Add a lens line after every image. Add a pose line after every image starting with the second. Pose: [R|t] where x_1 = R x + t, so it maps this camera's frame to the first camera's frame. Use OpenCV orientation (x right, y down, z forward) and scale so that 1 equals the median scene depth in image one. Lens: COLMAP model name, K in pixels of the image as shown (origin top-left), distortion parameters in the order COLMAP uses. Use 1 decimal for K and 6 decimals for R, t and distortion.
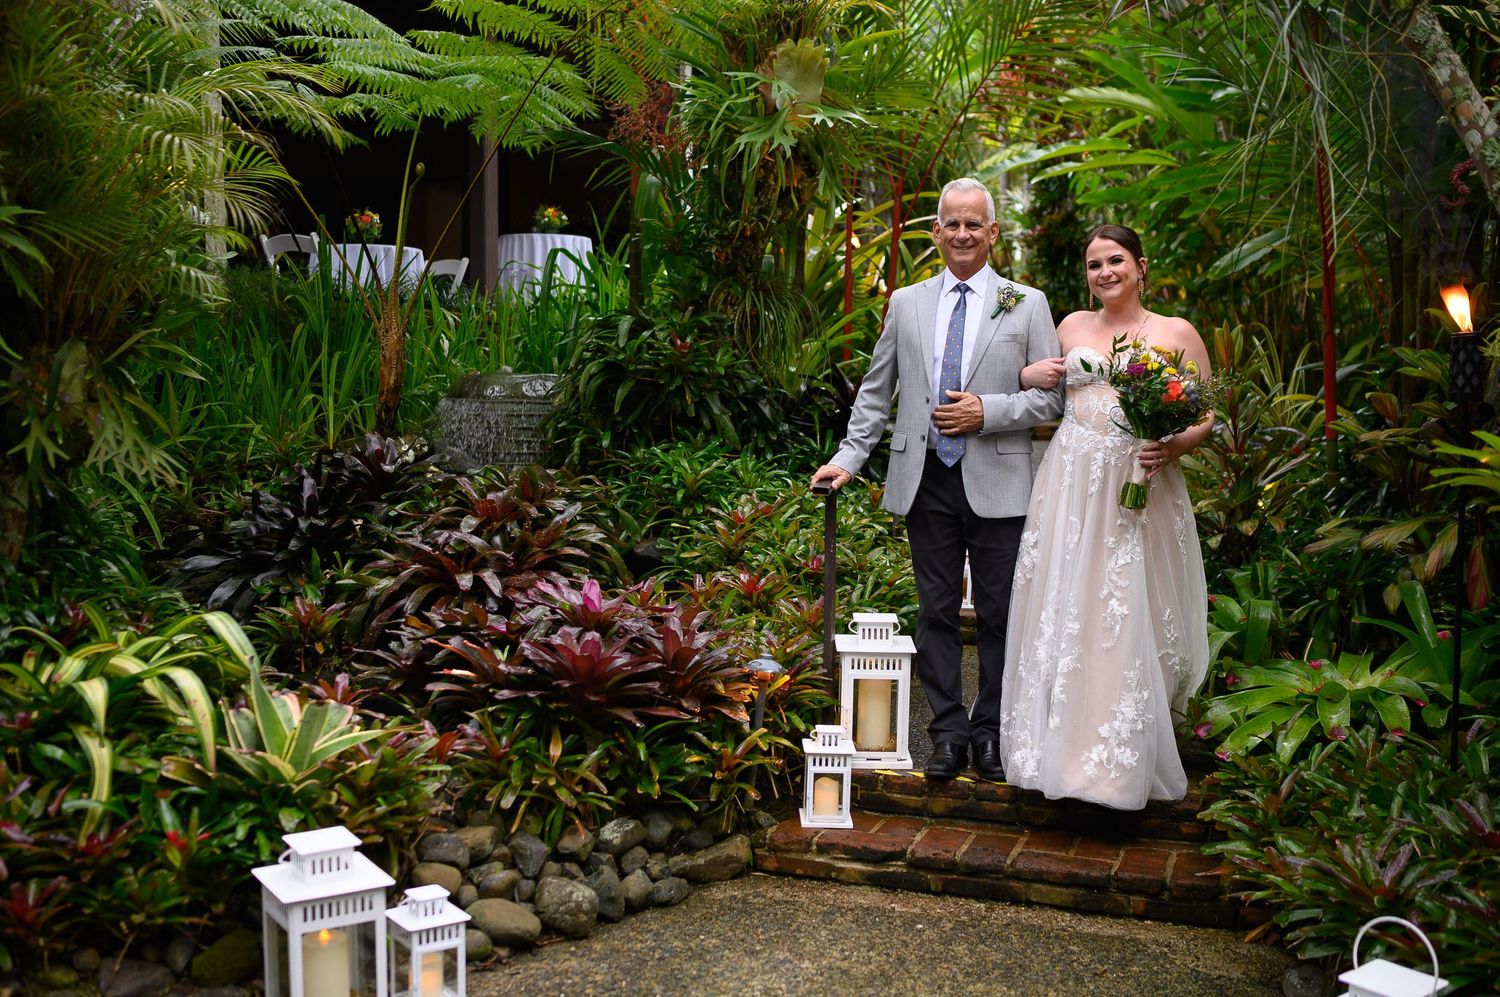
lens RADIAL K [[1416.4, 0, 750.1], [0, 1416.4, 499.8], [0, 0, 1]] dist [0.001011, 0.000000]
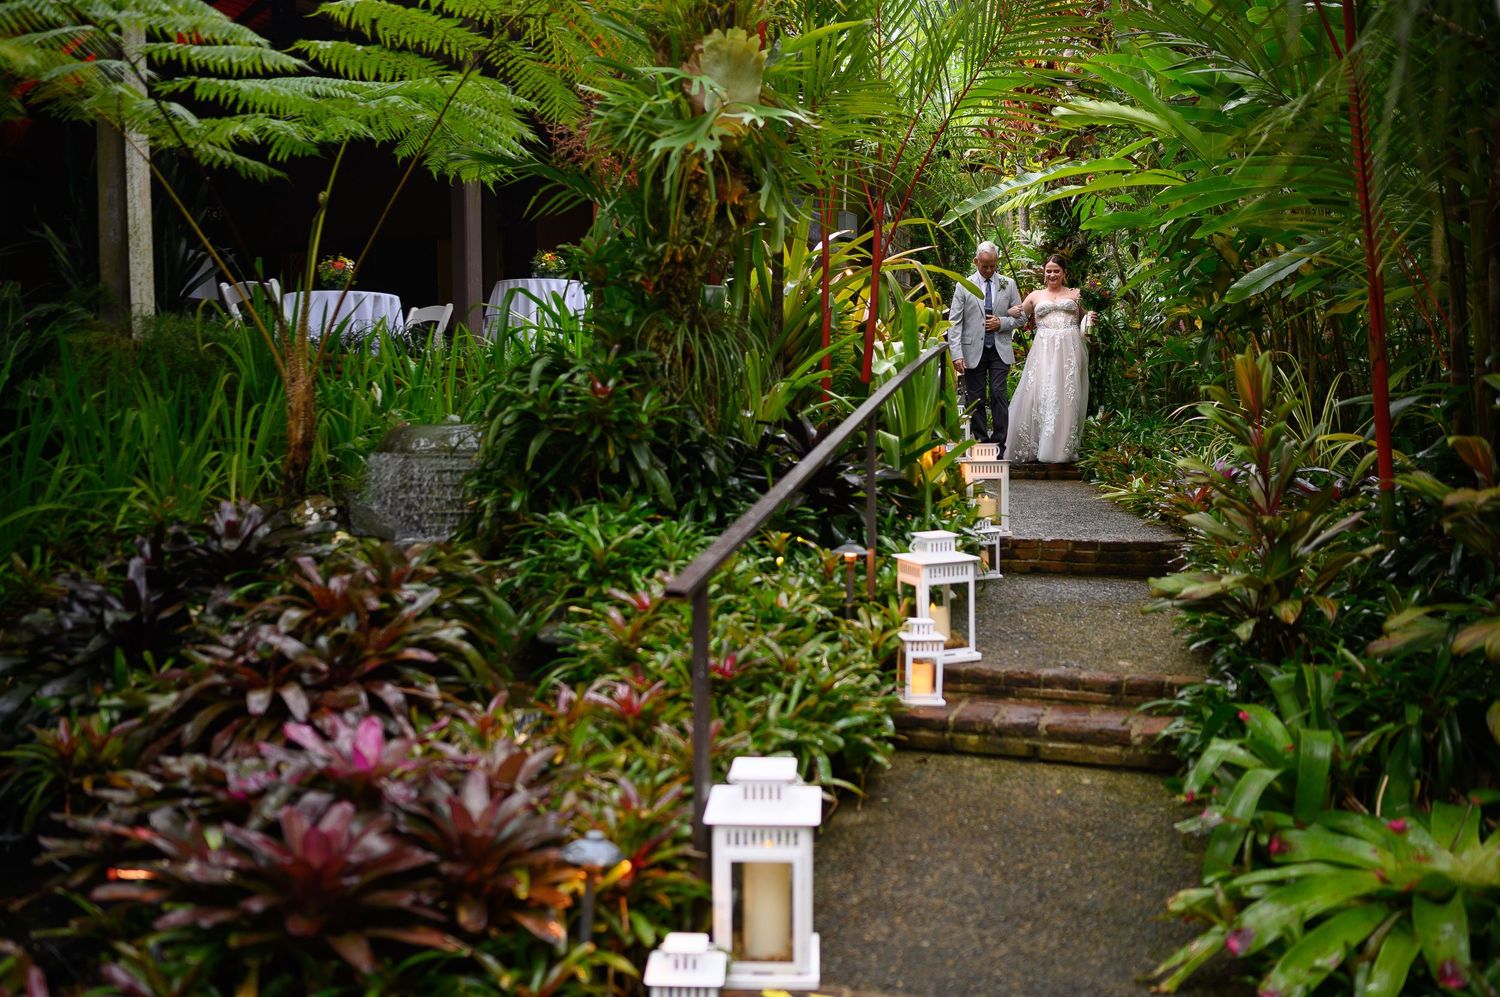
lens RADIAL K [[1416.4, 0, 701.0], [0, 1416.4, 475.2], [0, 0, 1]] dist [0.001011, 0.000000]
pose [[0.998817, -0.016993, -0.045569, 0.049123], [0.014840, 0.998777, -0.047160, -0.016315], [0.046315, 0.046428, 0.997847, 0.151753]]
